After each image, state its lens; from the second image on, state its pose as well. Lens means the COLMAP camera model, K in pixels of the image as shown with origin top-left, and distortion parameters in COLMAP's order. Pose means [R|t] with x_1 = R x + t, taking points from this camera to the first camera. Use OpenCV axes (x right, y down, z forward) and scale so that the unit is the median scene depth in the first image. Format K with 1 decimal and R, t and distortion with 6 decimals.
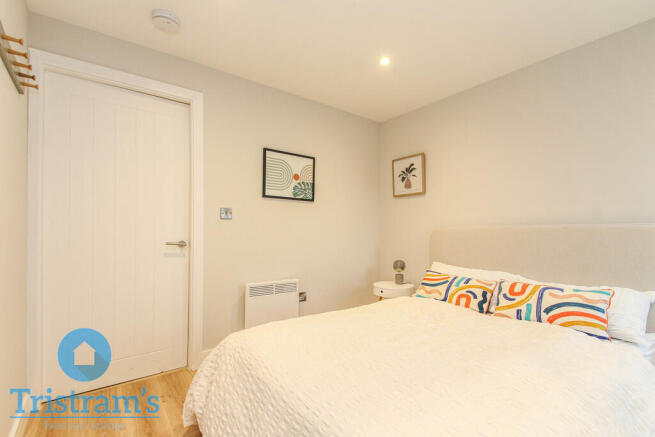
lens RADIAL K [[304.3, 0, 336.7], [0, 304.3, 217.6], [0, 0, 1]] dist [0.000486, -0.000964]
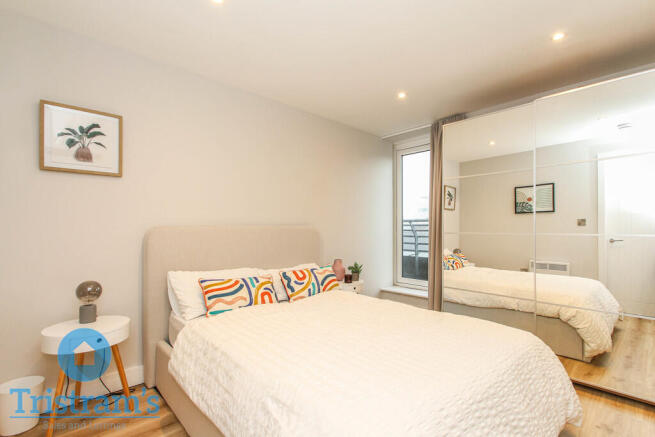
lens RADIAL K [[304.3, 0, 336.7], [0, 304.3, 217.6], [0, 0, 1]] dist [0.000486, -0.000964]
pose [[-0.086119, 0.014255, 0.996183, -0.435921], [-0.049789, 0.998587, -0.018594, 0.002499], [-0.995040, -0.051201, -0.085288, 0.575262]]
